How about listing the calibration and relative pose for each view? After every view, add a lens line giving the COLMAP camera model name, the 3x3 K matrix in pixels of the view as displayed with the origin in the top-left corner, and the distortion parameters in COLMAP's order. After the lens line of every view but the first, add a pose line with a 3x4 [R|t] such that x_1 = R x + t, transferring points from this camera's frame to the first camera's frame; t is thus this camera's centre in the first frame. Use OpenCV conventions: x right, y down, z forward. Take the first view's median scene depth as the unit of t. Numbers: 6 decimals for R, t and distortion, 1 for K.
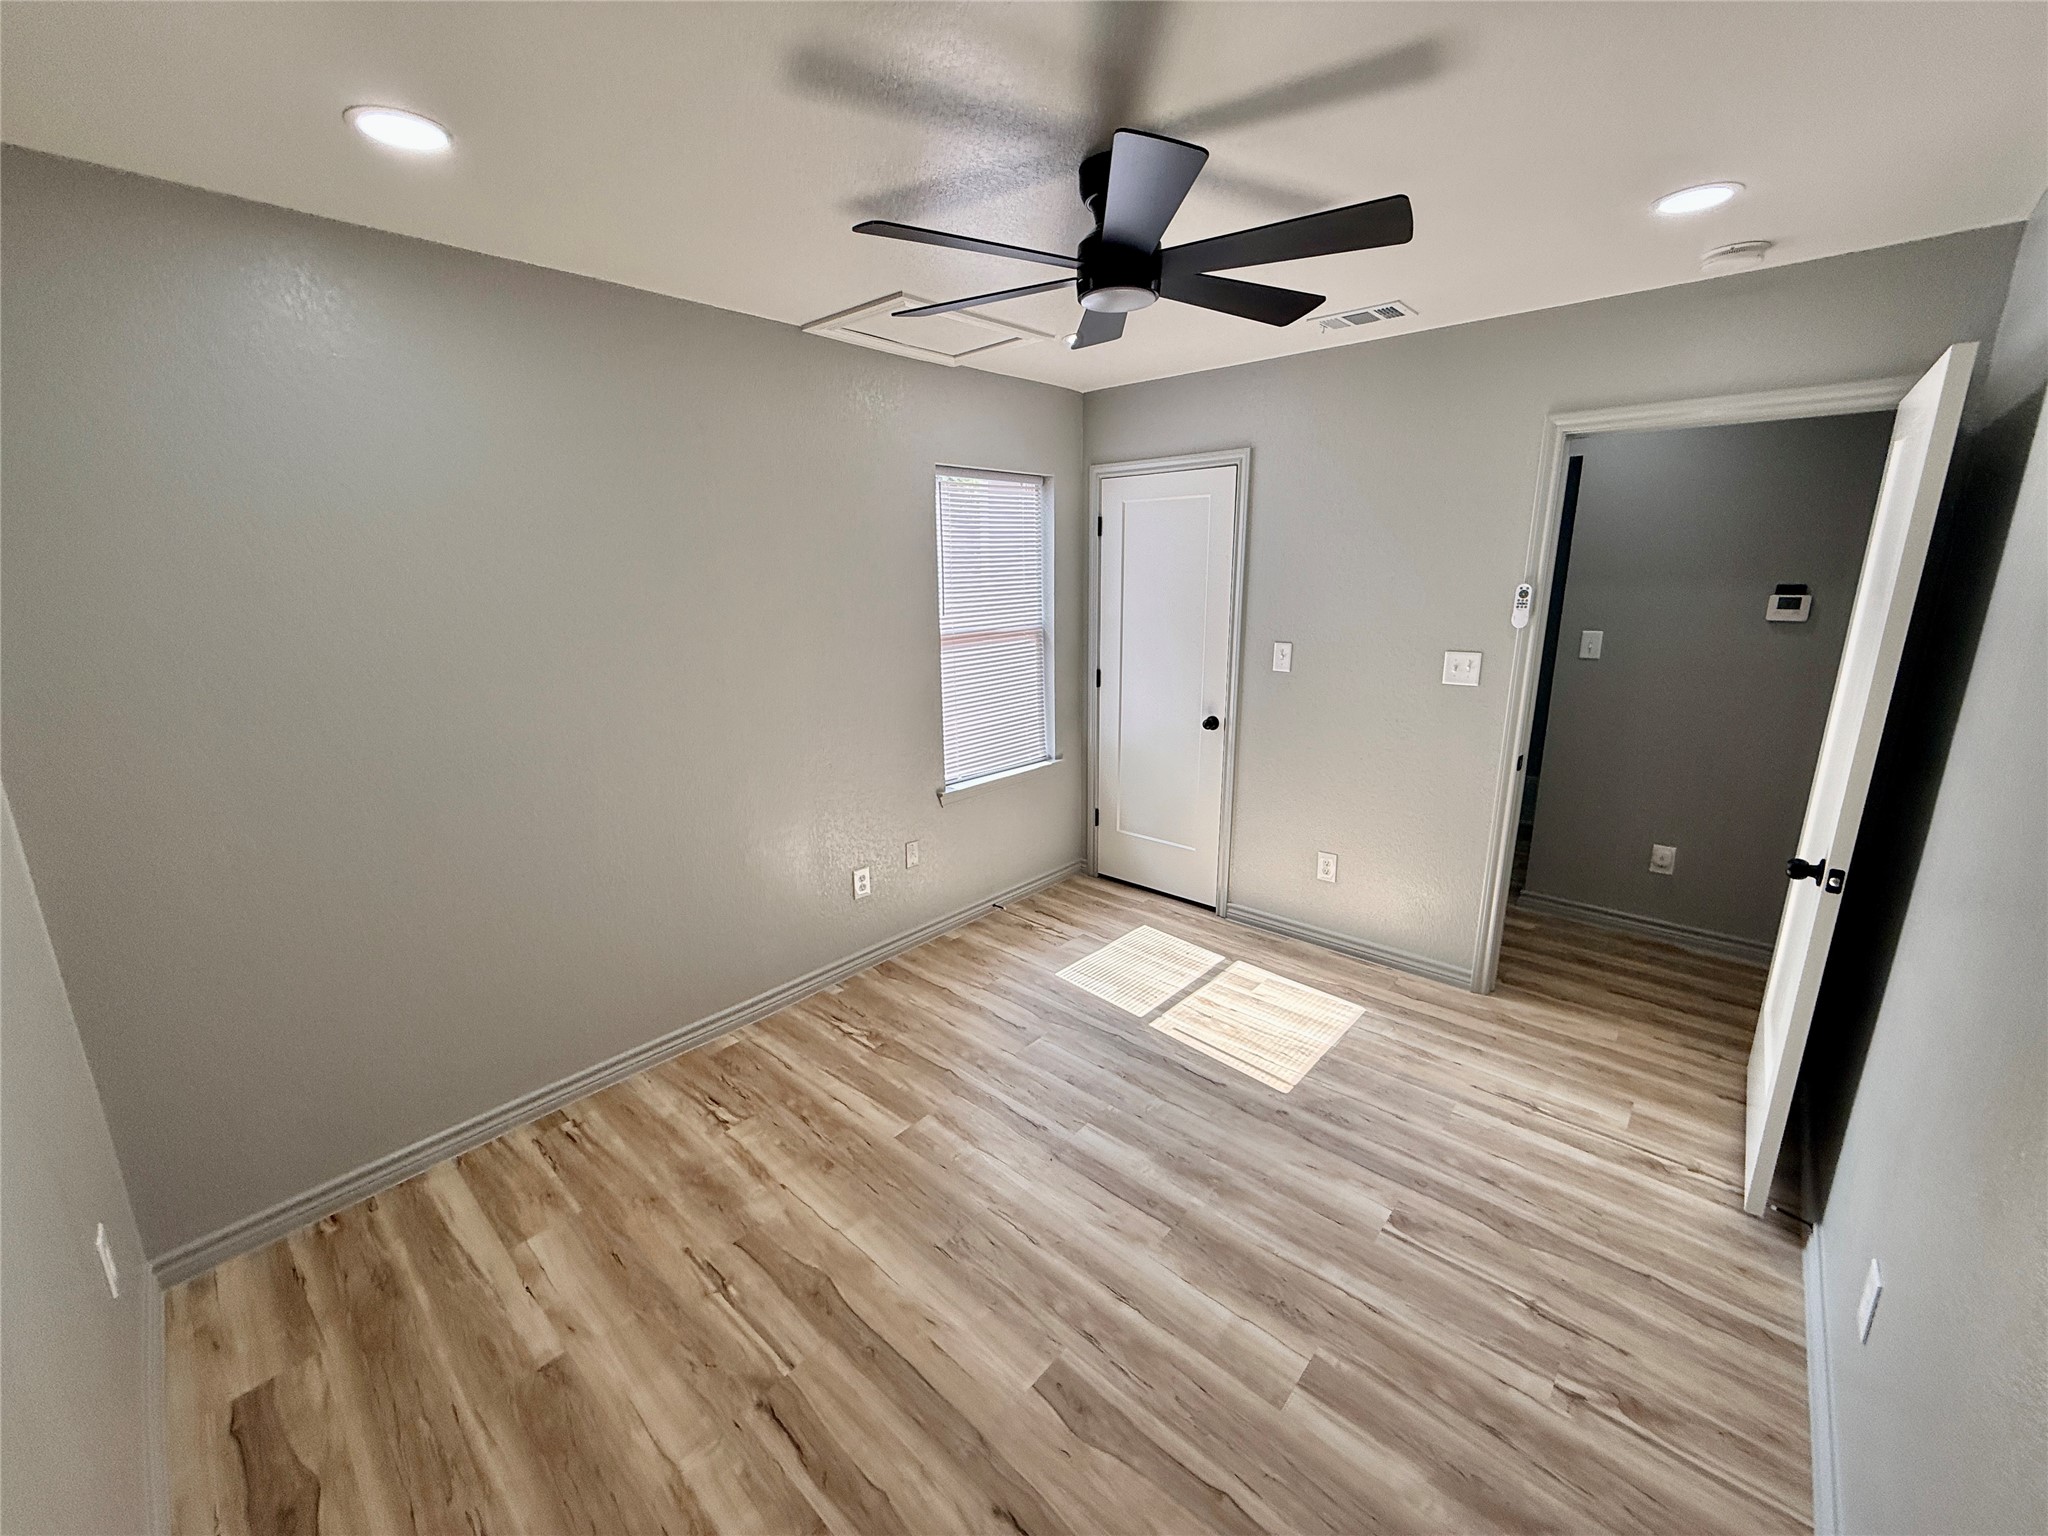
lens RADIAL K [[814.9, 0, 1022.0], [0, 814.9, 770.0], [0, 0, 1]] dist [0.000104, -0.000063]
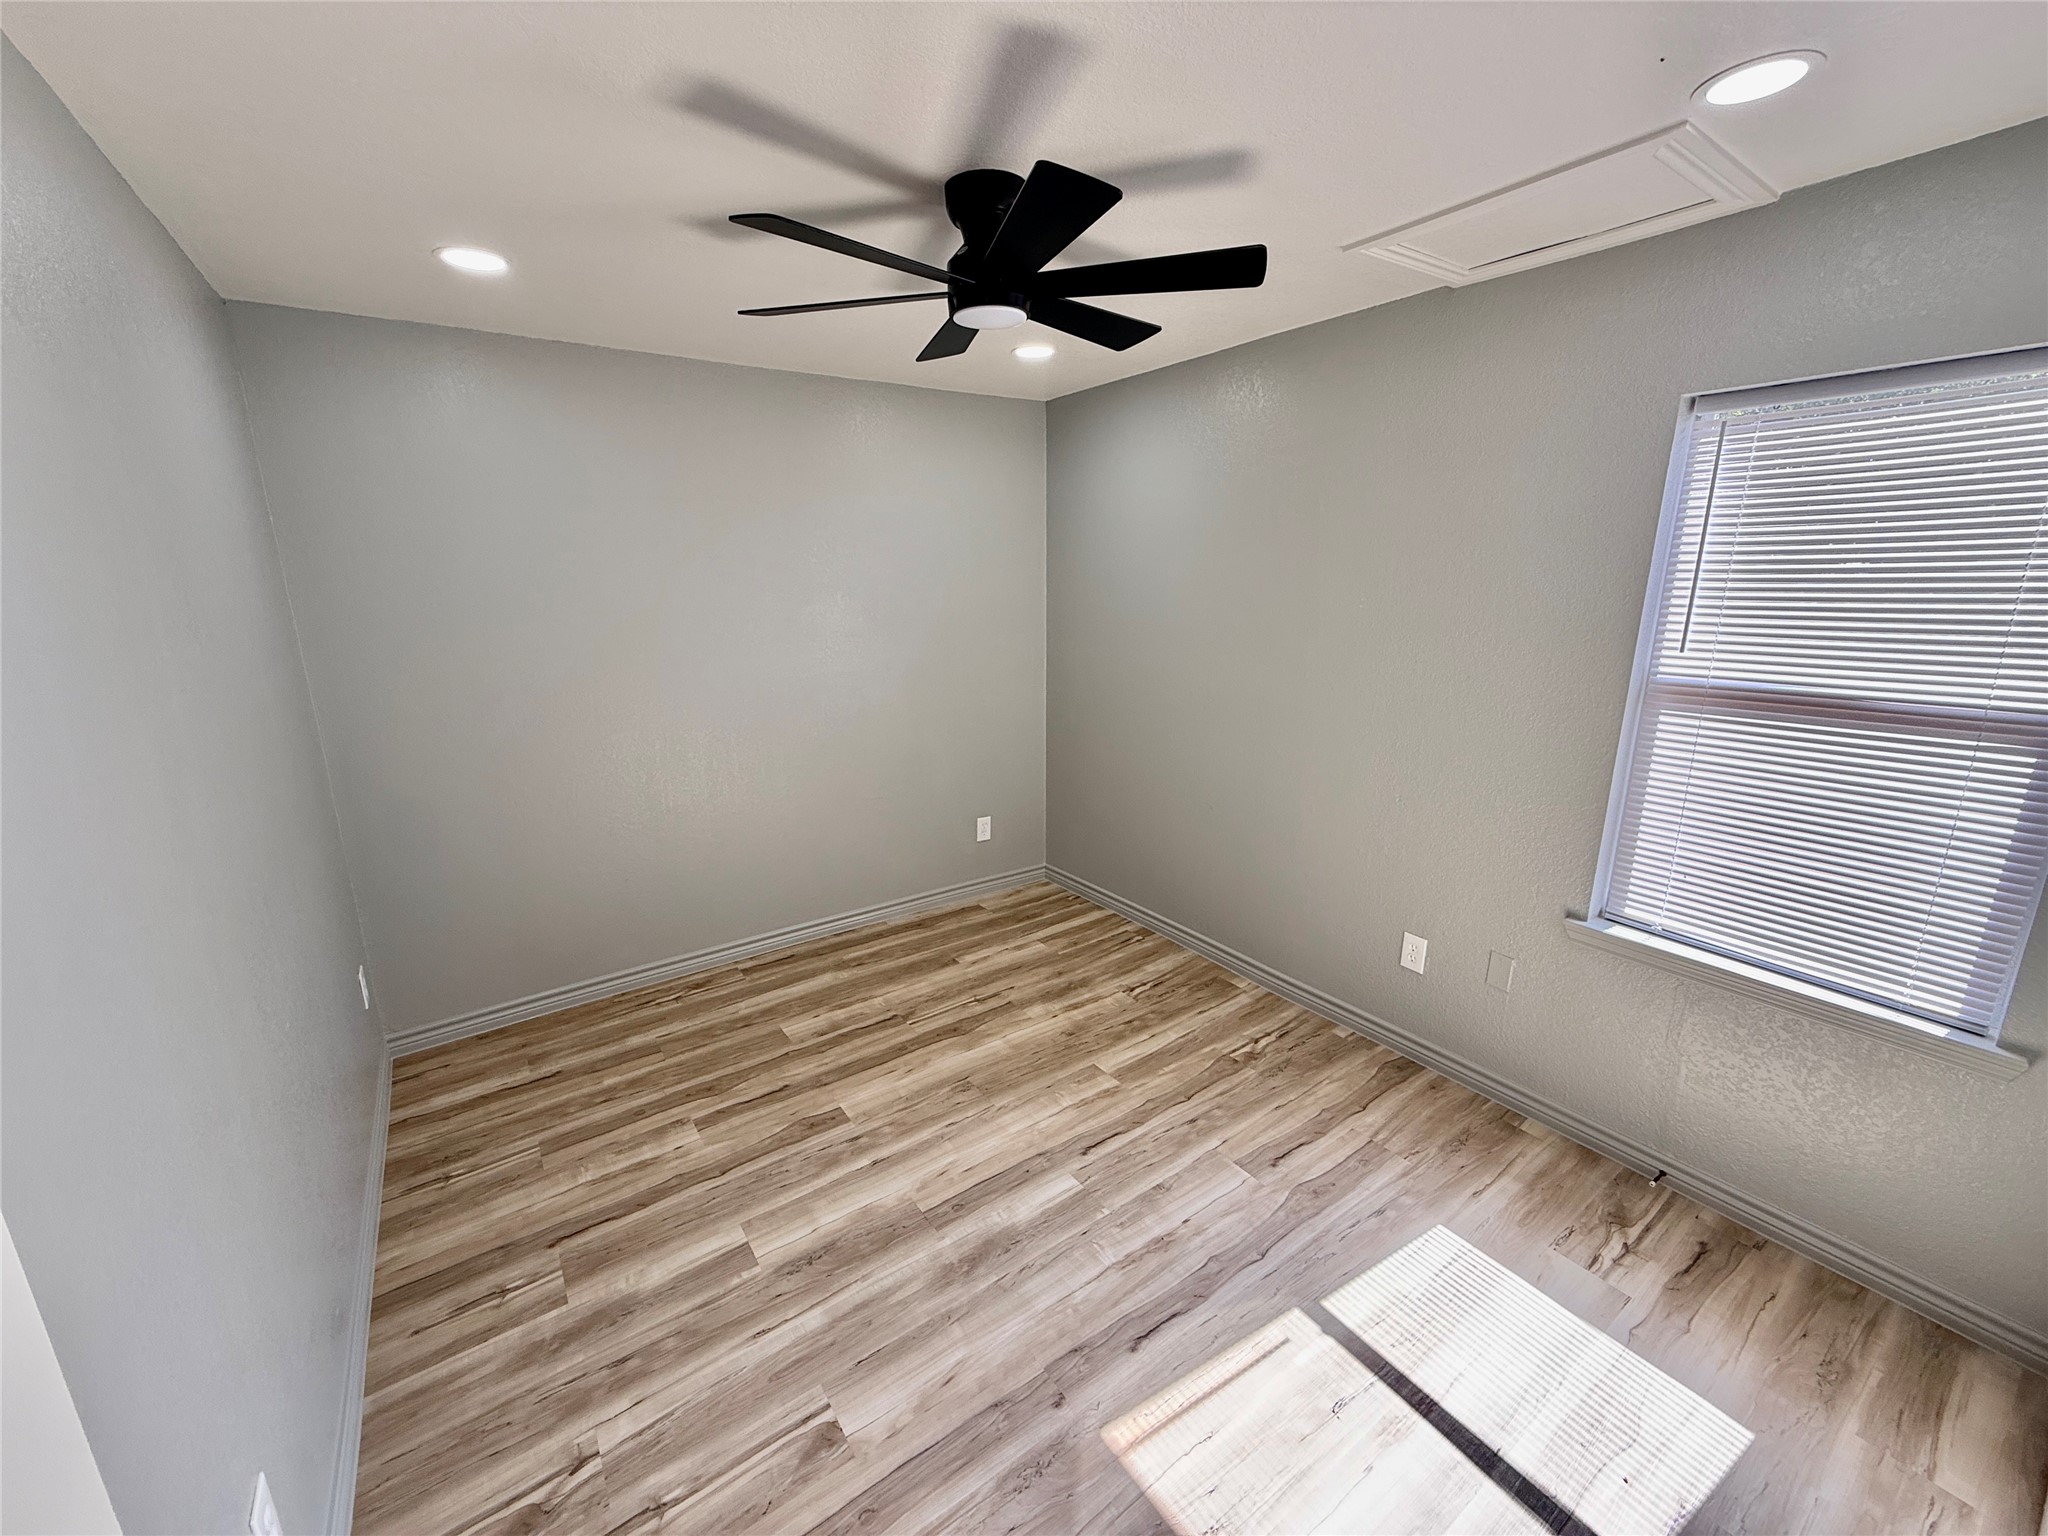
lens RADIAL K [[814.9, 0, 1022.0], [0, 814.9, 770.0], [0, 0, 1]] dist [0.000104, -0.000063]
pose [[-0.224982, 0.251630, -0.941310, 0.931490], [-0.222294, 0.927344, 0.301027, -0.289757], [0.948667, 0.276974, -0.152699, 1.046197]]
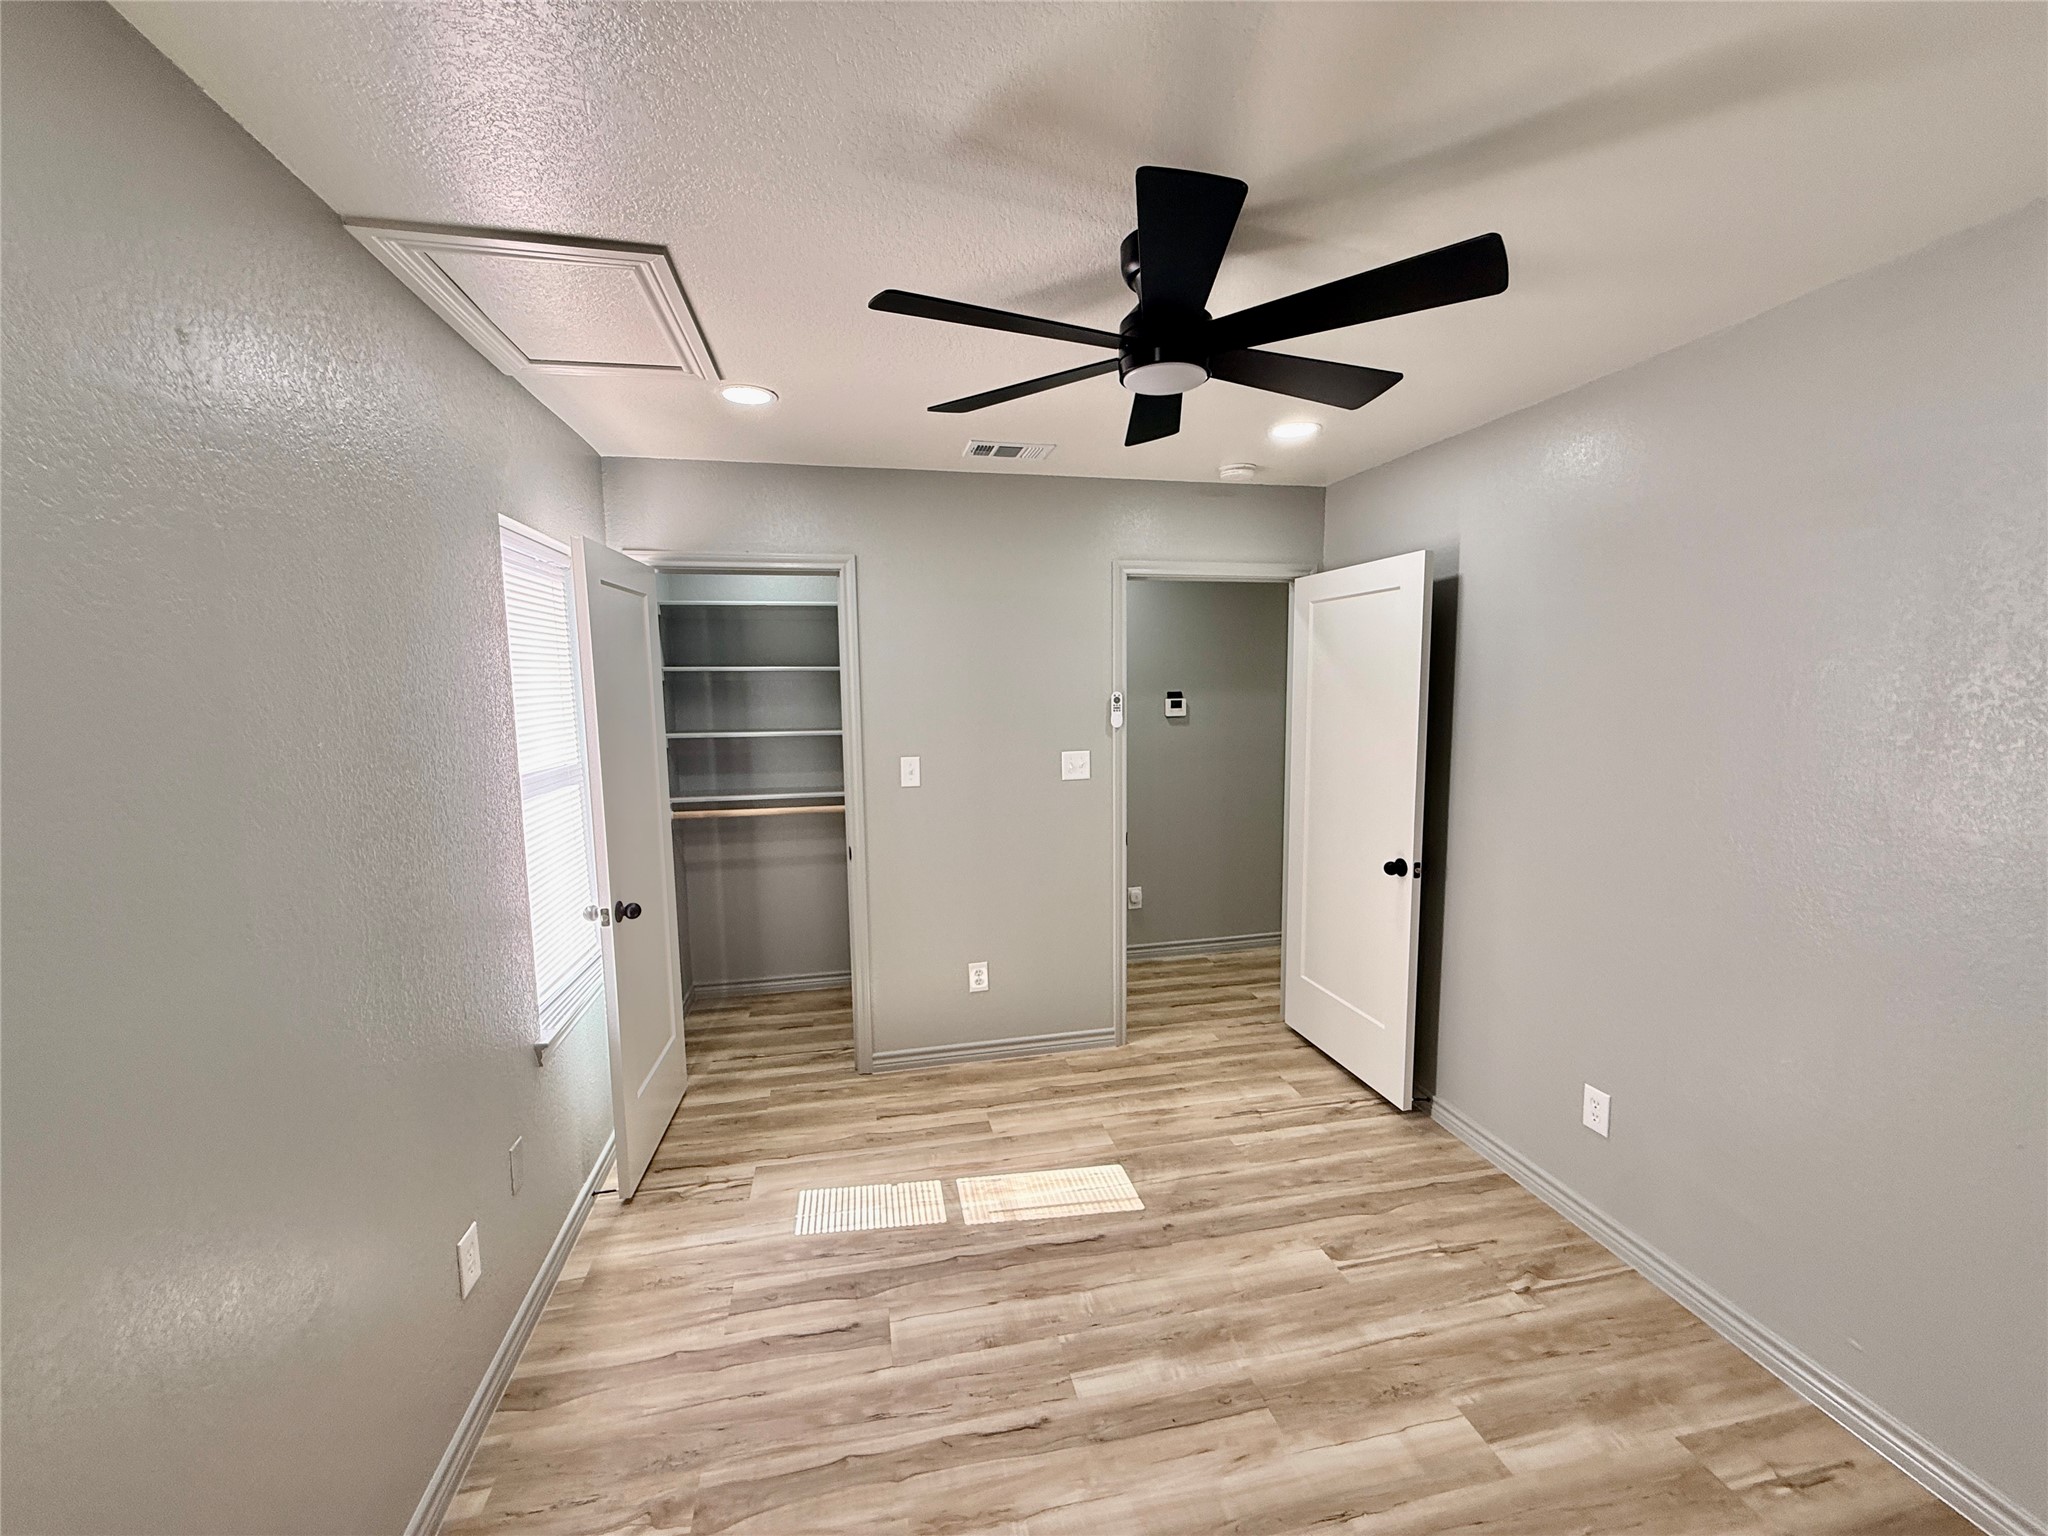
lens RADIAL K [[814.9, 0, 1022.0], [0, 814.9, 770.0], [0, 0, 1]] dist [0.000104, -0.000063]
pose [[0.586641, -0.086757, 0.805186, -0.575975], [0.201364, 0.978647, -0.041263, -0.117538], [-0.784413, 0.186343, 0.591584, 0.521841]]
